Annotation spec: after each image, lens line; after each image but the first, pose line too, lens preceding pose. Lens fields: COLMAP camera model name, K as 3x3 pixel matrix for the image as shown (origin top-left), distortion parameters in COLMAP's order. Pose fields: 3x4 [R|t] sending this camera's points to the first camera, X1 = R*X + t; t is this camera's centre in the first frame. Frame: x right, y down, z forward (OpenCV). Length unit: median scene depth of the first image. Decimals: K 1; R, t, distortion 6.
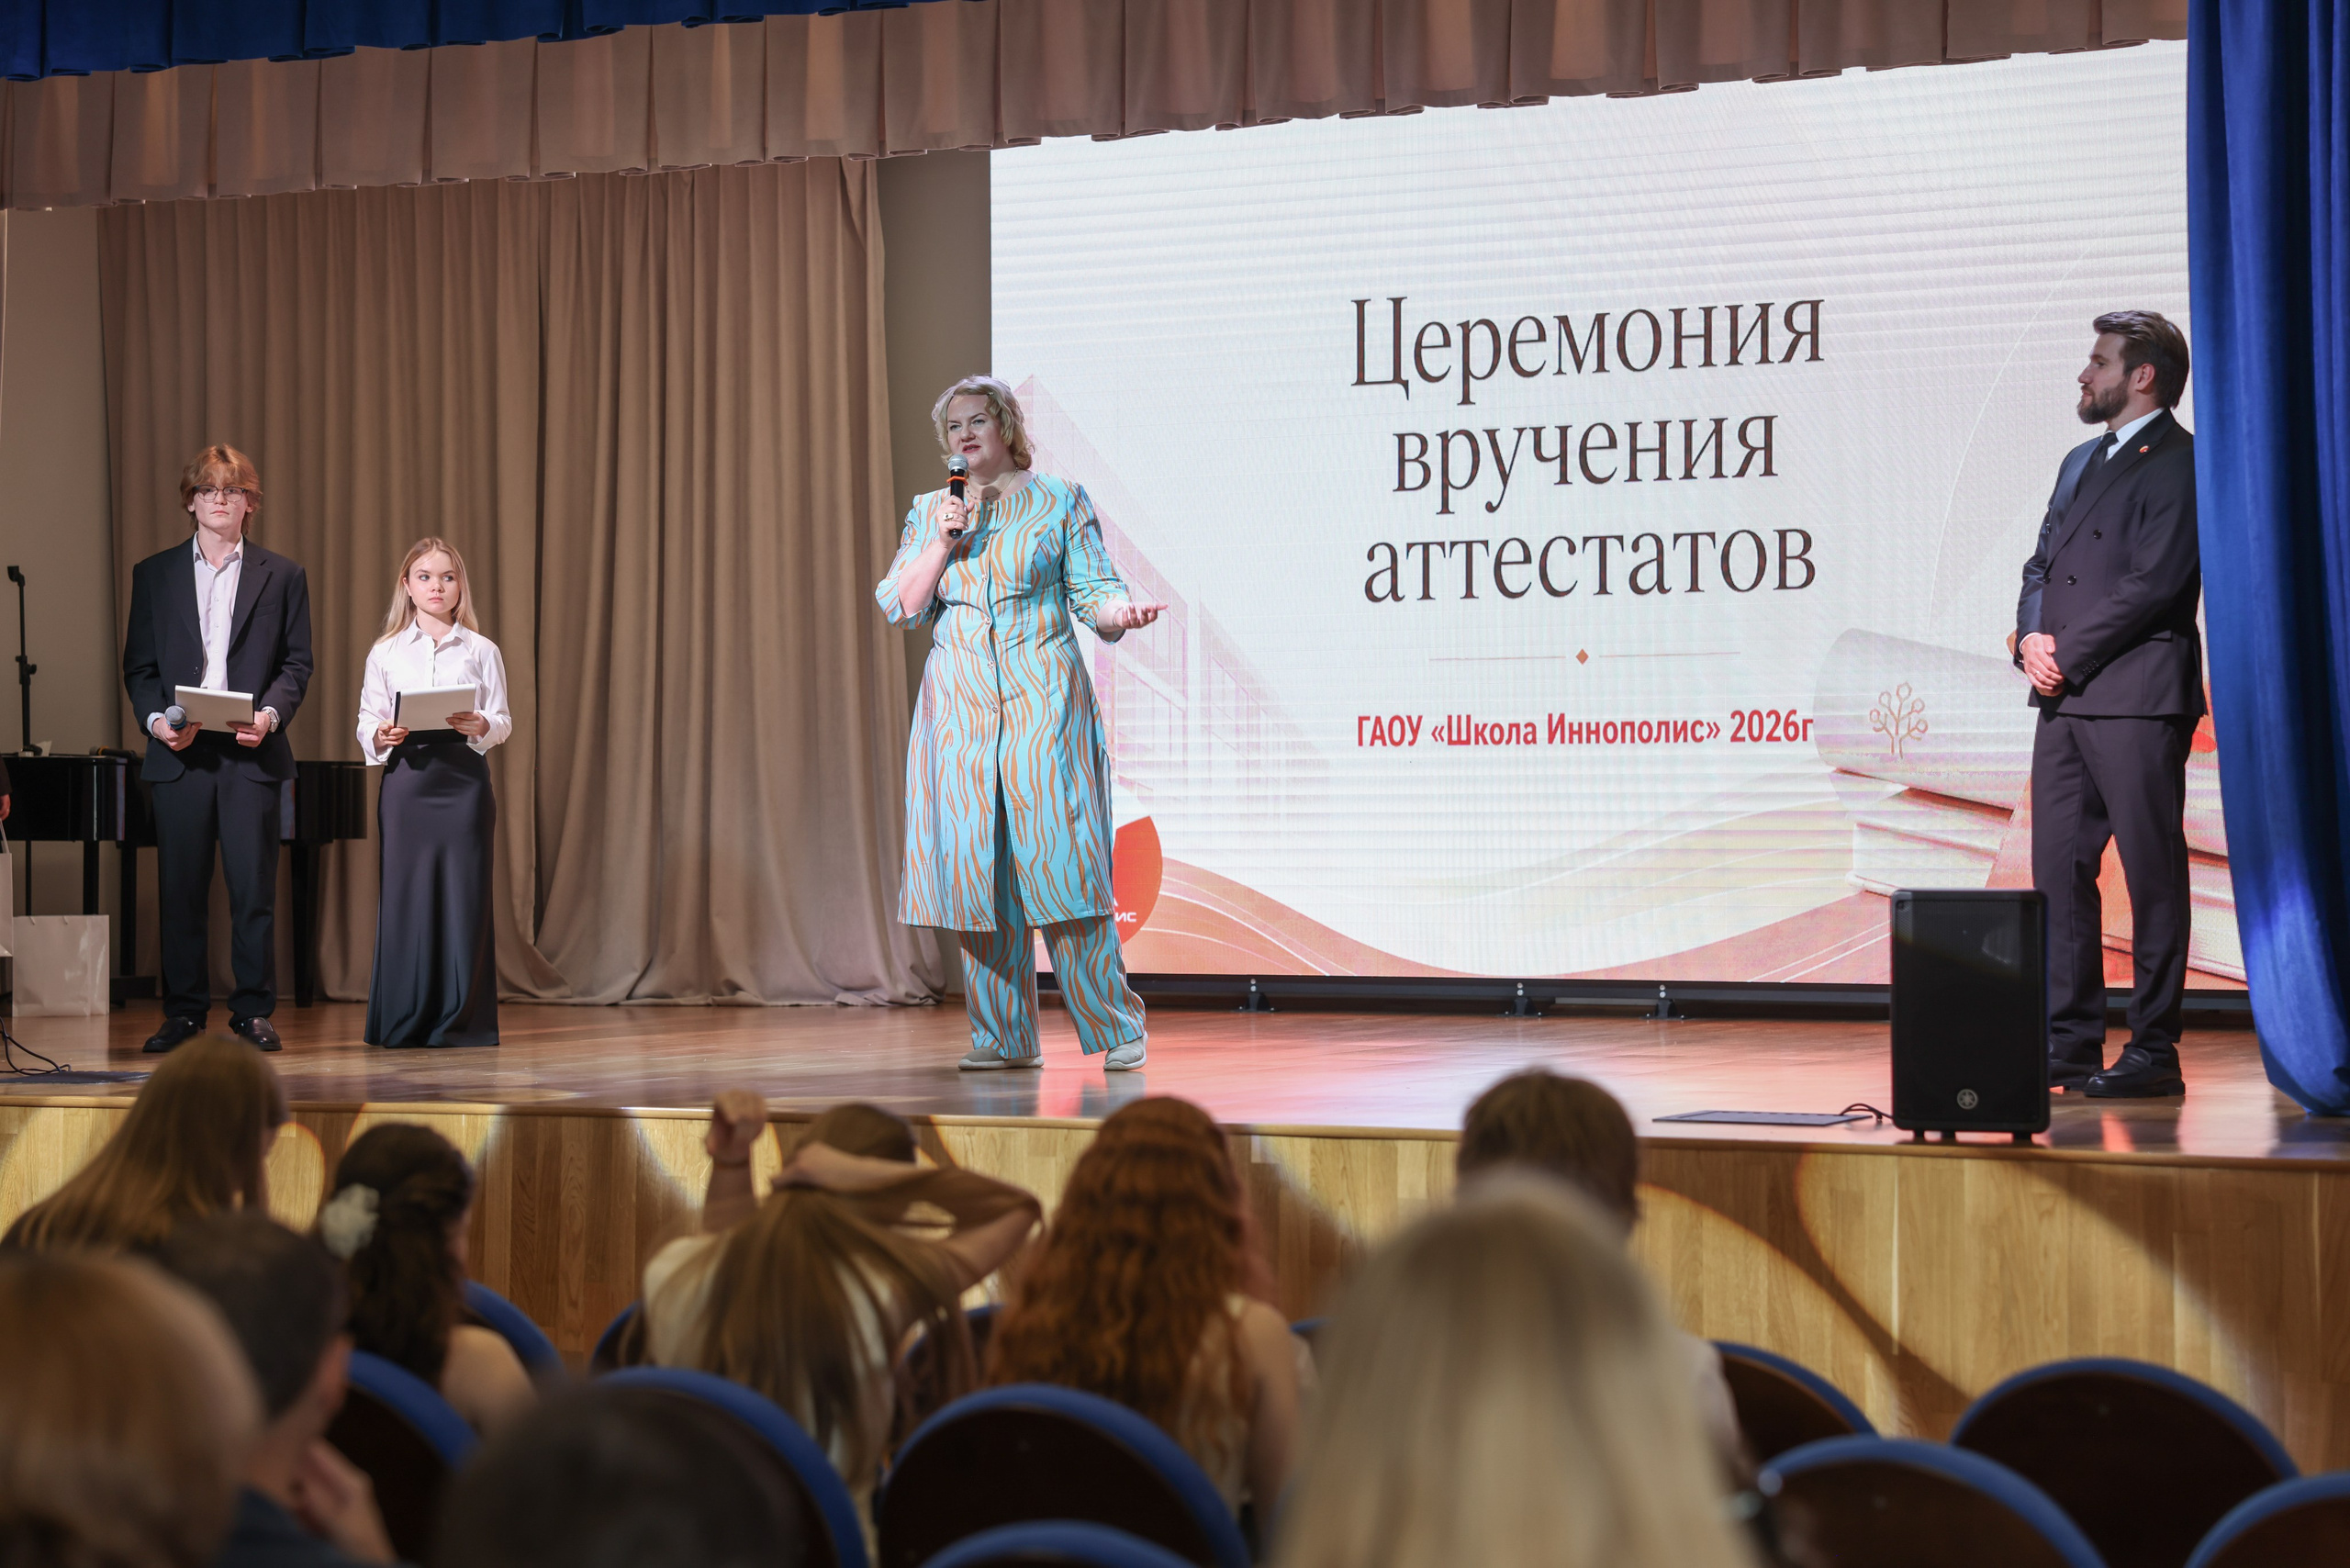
lens RADIAL K [[4375.6, 0, 1180.7], [0, 4375.6, 754.4], [0, 0, 1]] dist [0.231231, 0.000000]
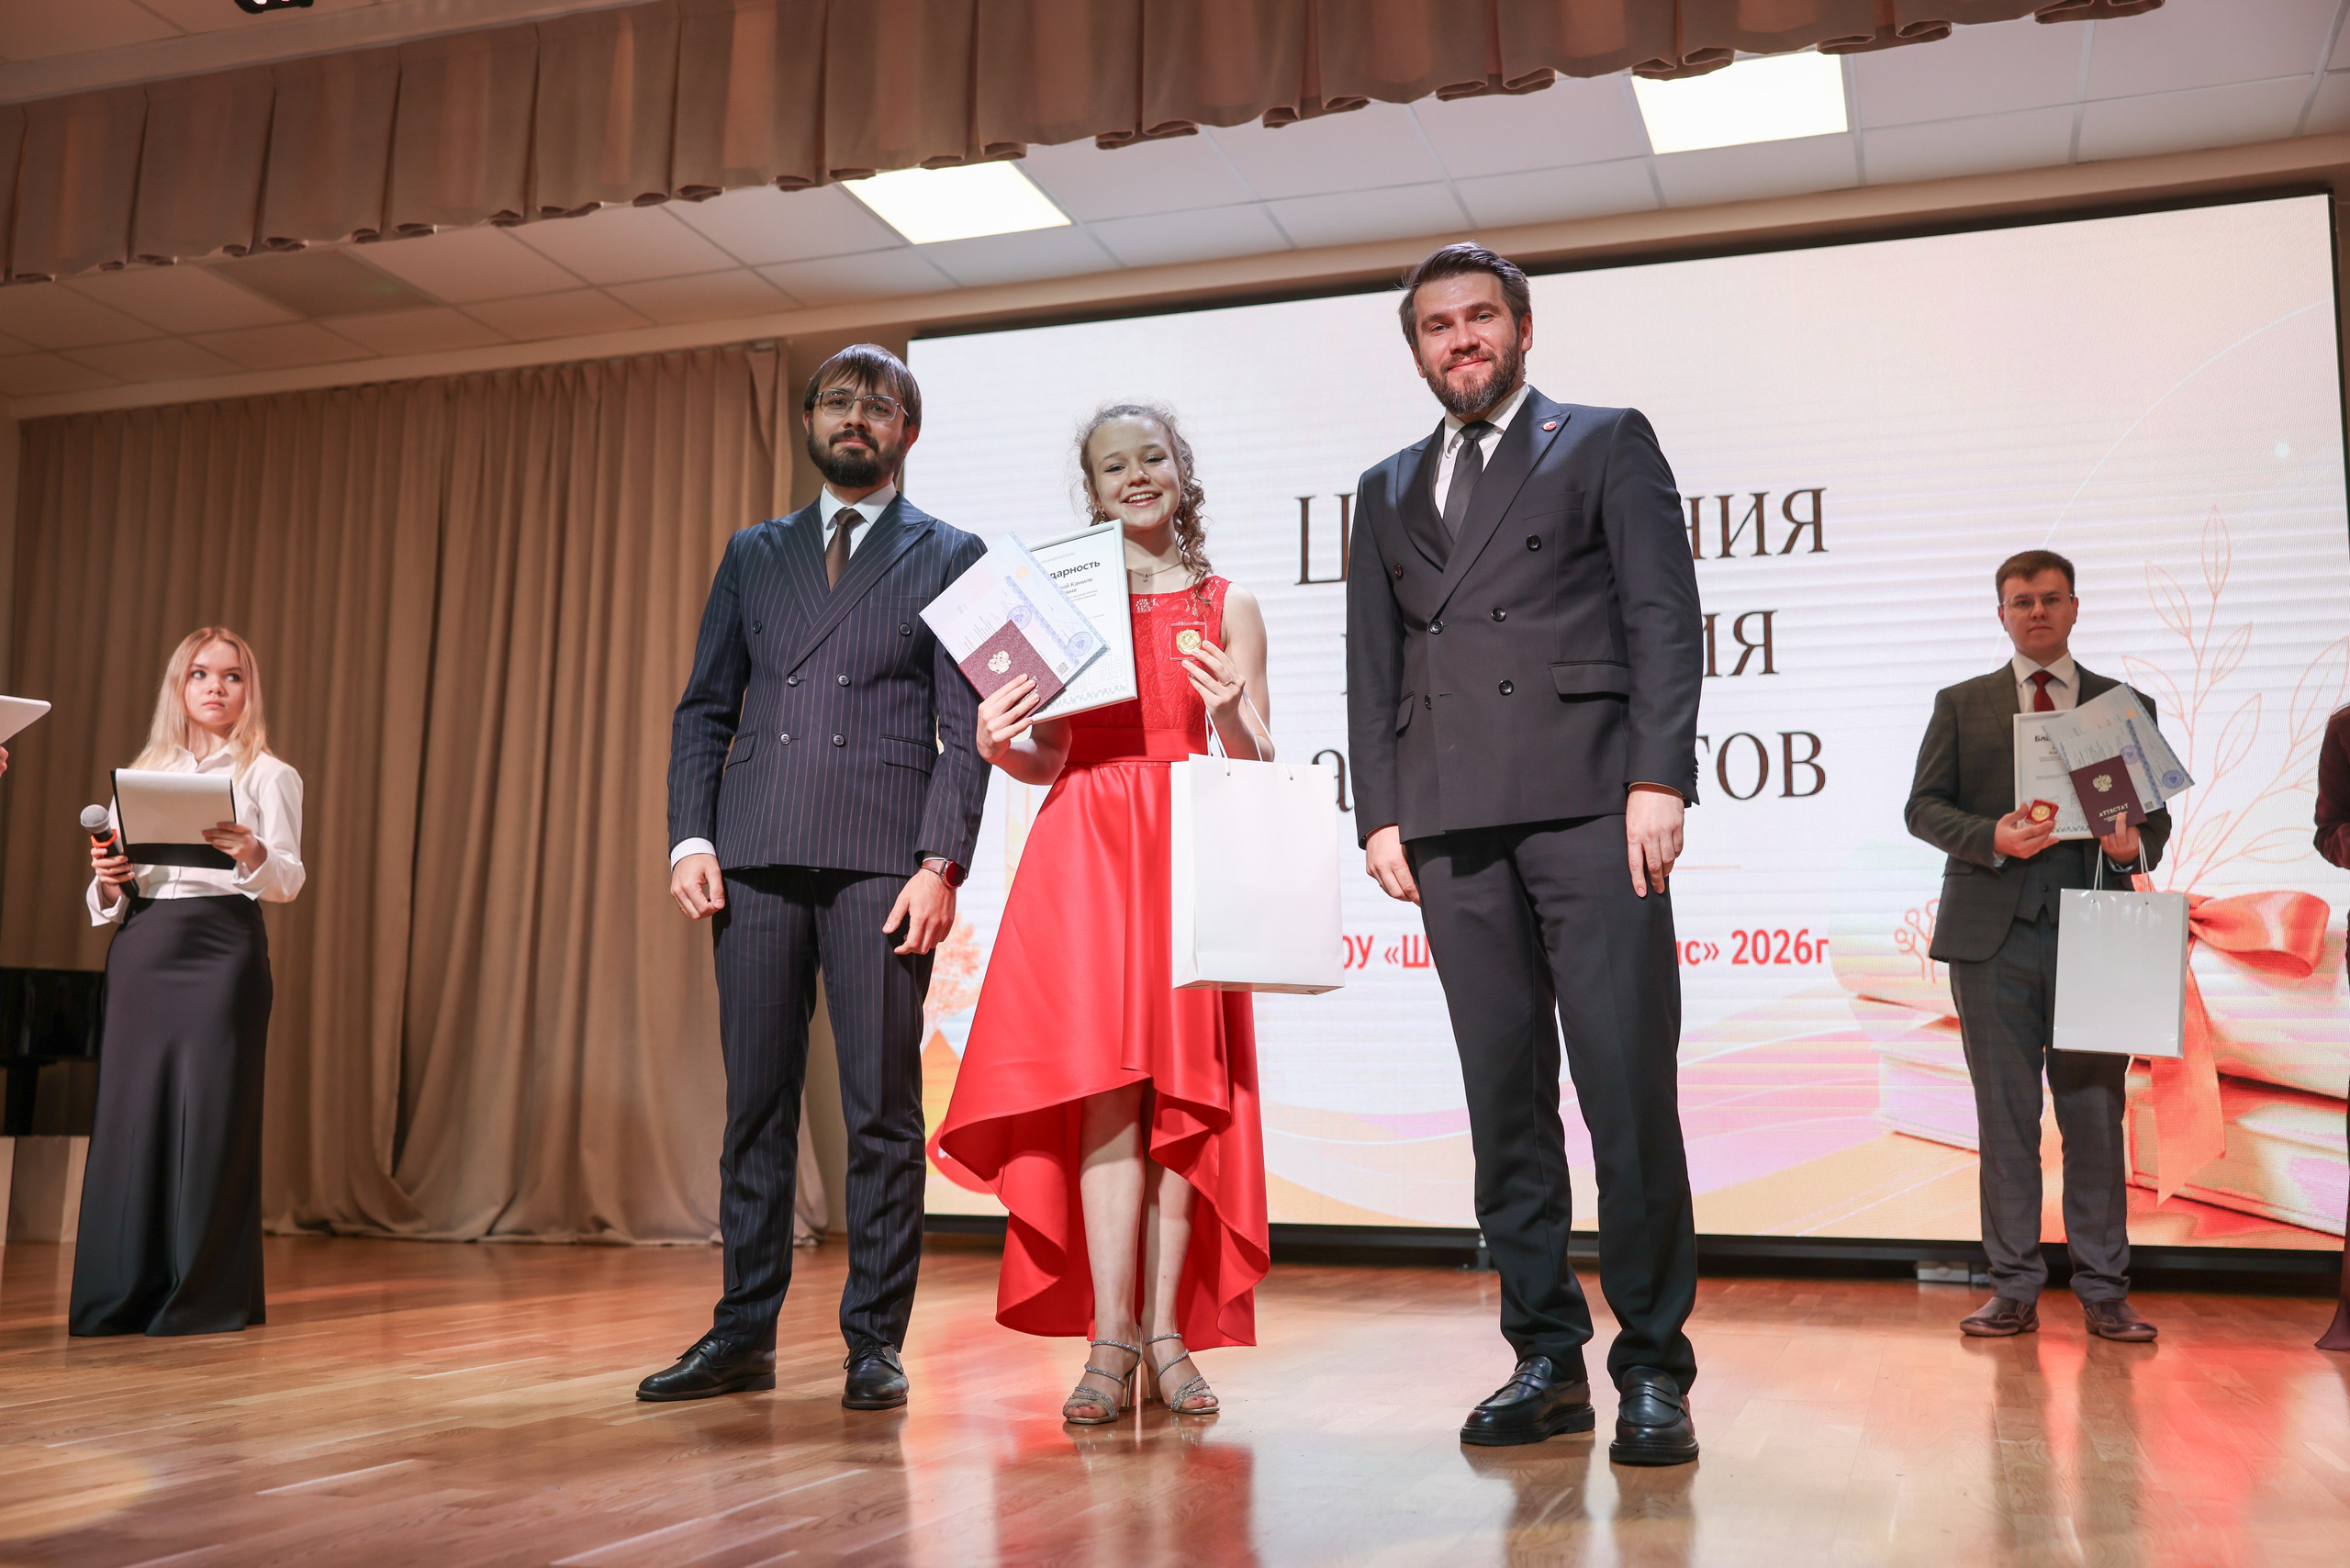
lens RADIAL K [[2296.7, 0, 1179.1], [0, 2296.7, 773.1], [0, 0, 1]] dist [-0.002636, 0.000000]
pose [[0.992370, 0.029999, 0.119589, -0.044774], [-0.014704, 0.991822, -0.126781, 0.019420], [-0.122414, 0.124056, 0.984695, 0.537101]]
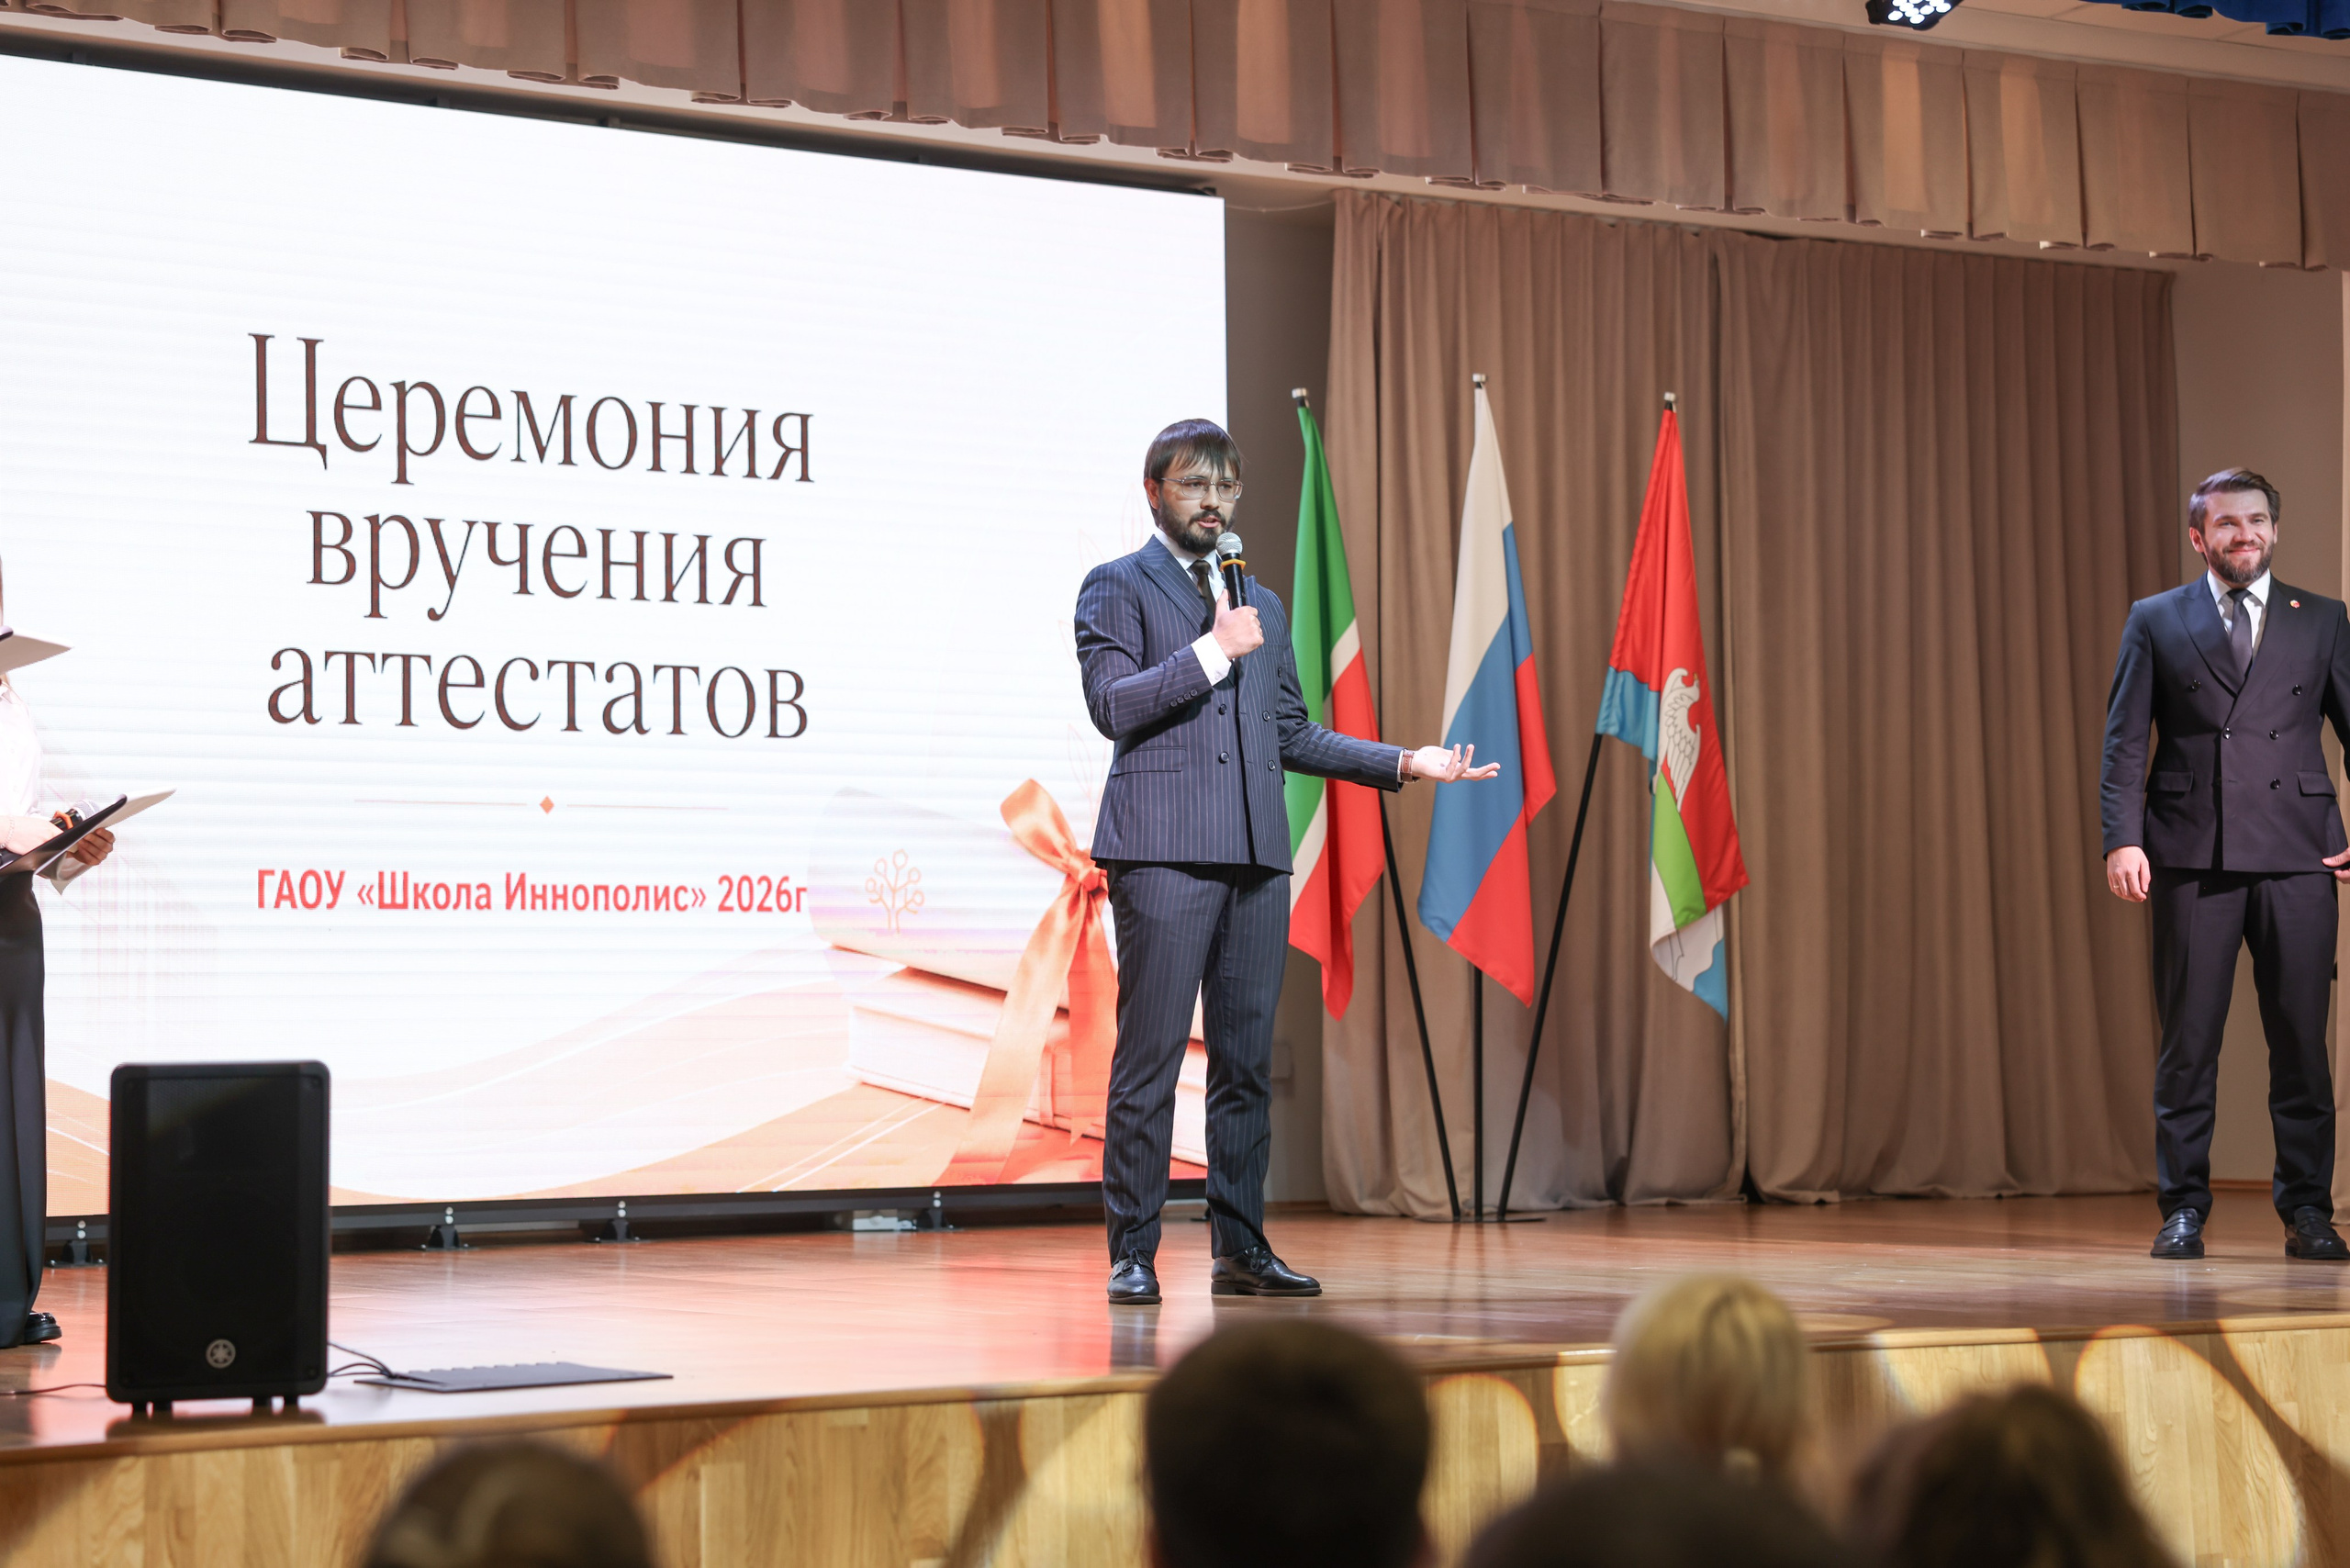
lens RADIAL K [[4375.6, 0, 1168.8], [0, 4375.6, 765.8], [0, 0, 1]] dist [0.231231, 0.000000]
pose [[0.545380, 0.052751, 0.836527, -0.538496], [-0.005021, 0.998205, -0.059672, 0.019205], [-0.838174, 0.028343, 0.544667, 0.452956]]
